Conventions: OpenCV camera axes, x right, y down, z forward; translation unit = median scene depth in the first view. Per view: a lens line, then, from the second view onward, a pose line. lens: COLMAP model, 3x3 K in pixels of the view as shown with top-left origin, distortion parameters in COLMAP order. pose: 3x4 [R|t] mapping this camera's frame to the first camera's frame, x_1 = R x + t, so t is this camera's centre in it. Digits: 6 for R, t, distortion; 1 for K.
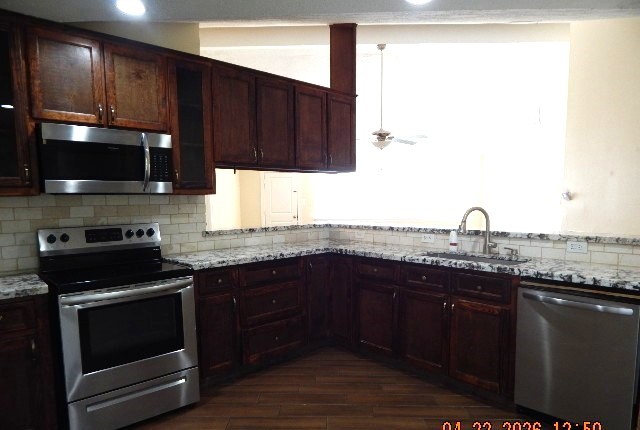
lens RADIAL K [[420.1, 0, 319.5], [0, 420.1, 237.8], [0, 0, 1]] dist [0.007144, -0.000856]
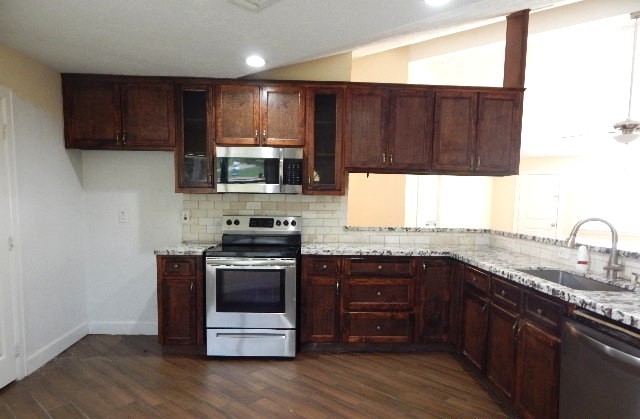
lens RADIAL K [[421.1, 0, 320.5], [0, 421.1, 235.7], [0, 0, 1]] dist [0.000877, -0.001859]
pose [[0.756888, 0.080675, -0.648546, 0.494410], [-0.088492, 0.995864, 0.020604, -0.008310], [0.647526, 0.041796, 0.760897, 0.060470]]
